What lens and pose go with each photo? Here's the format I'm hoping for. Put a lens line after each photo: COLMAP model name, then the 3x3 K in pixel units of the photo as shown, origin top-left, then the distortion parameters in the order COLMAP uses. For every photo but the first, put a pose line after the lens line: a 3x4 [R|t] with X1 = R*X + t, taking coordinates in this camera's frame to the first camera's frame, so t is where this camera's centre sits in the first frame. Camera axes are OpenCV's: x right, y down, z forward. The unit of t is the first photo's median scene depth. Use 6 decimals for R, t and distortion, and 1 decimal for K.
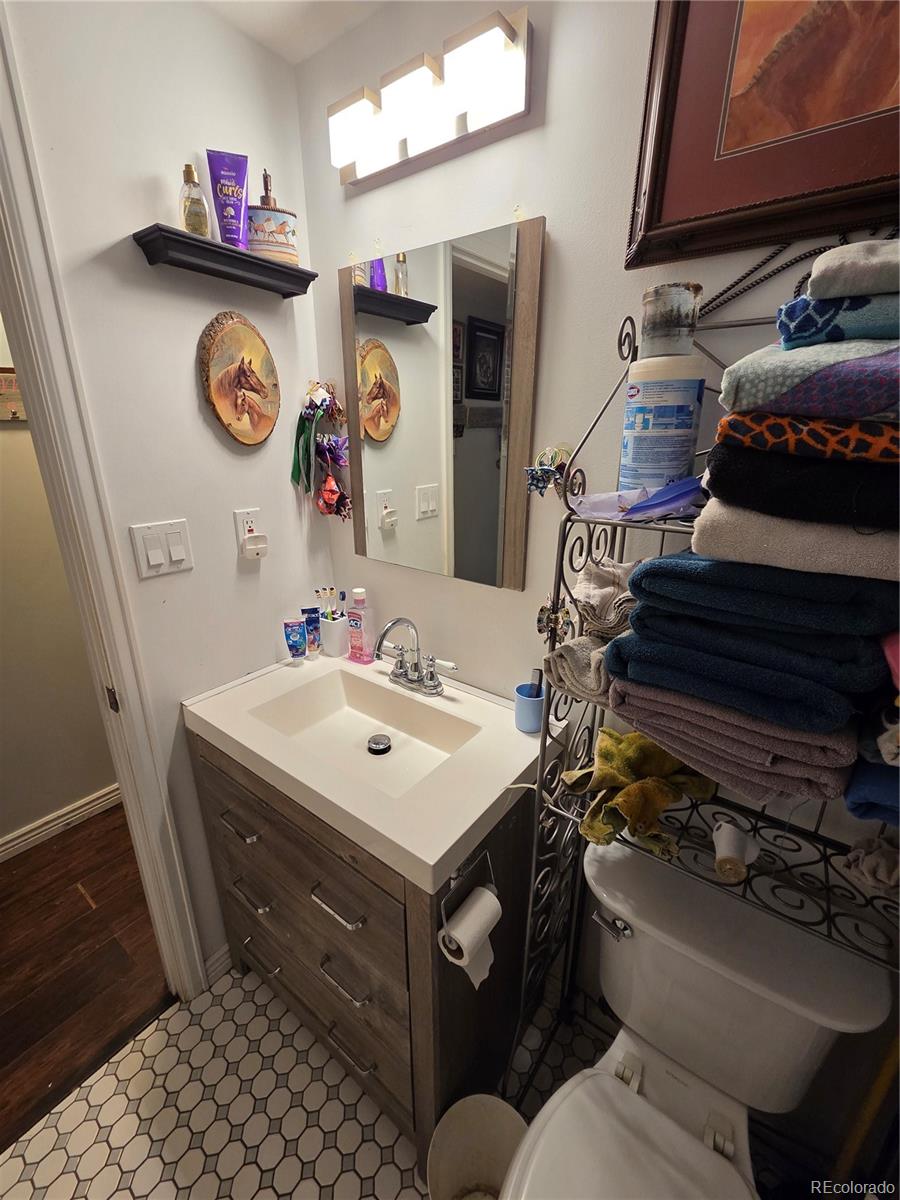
lens RADIAL K [[494.1, 0, 450.6], [0, 494.1, 596.0], [0, 0, 1]] dist [0.008610, -0.002559]
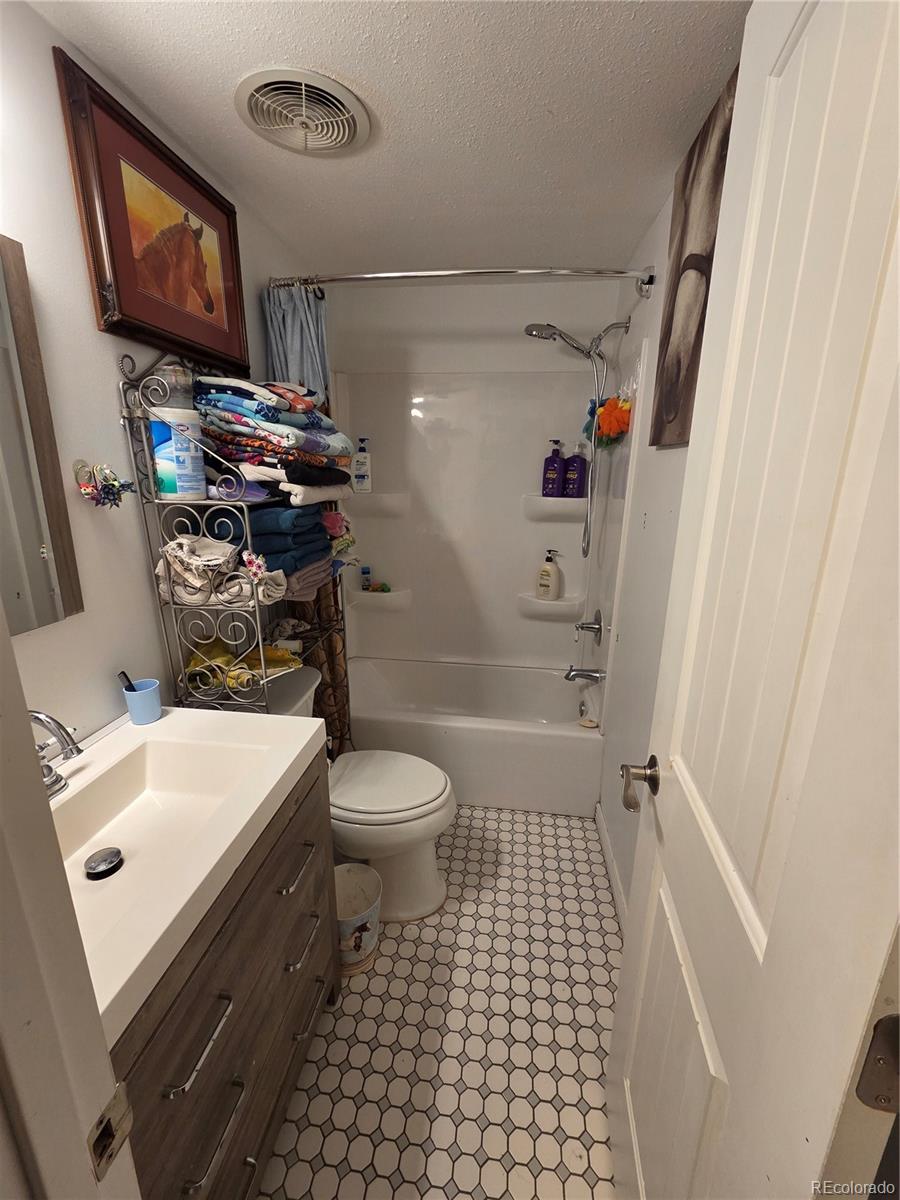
lens RADIAL K [[494.1, 0, 446.4], [0, 494.1, 599.6], [0, 0, 1]] dist [0.008610, -0.002559]
pose [[-0.483935, -0.241332, 0.841170, -1.001564], [0.260404, 0.877967, 0.401702, -0.231608], [-0.835462, 0.413441, -0.362035, 0.730326]]
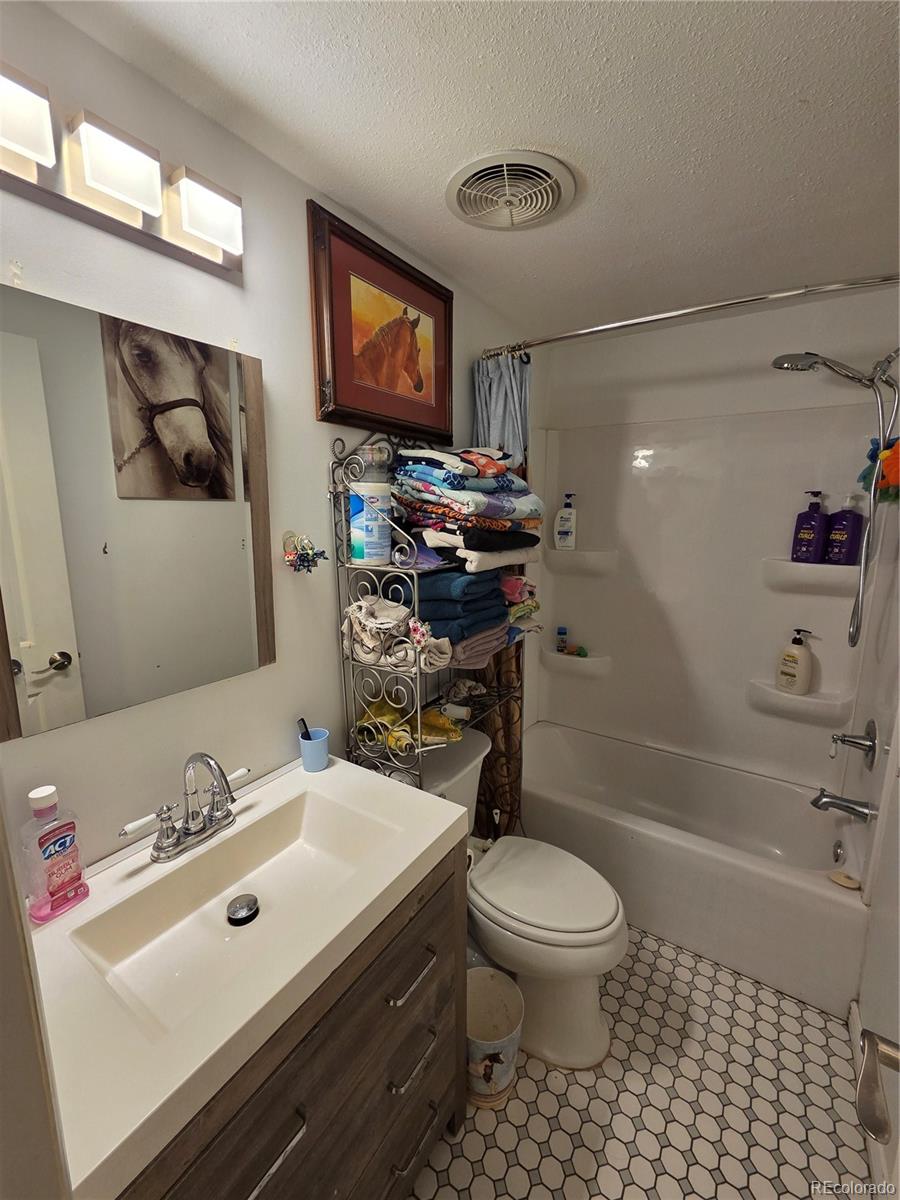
lens RADIAL K [[494.1, 0, 448.3], [0, 494.1, 599.2], [0, 0, 1]] dist [0.008610, -0.002559]
pose [[-0.057196, -0.188007, 0.980501, -0.916838], [0.310959, 0.929900, 0.196444, -0.232552], [-0.948701, 0.316131, 0.005276, 0.569894]]
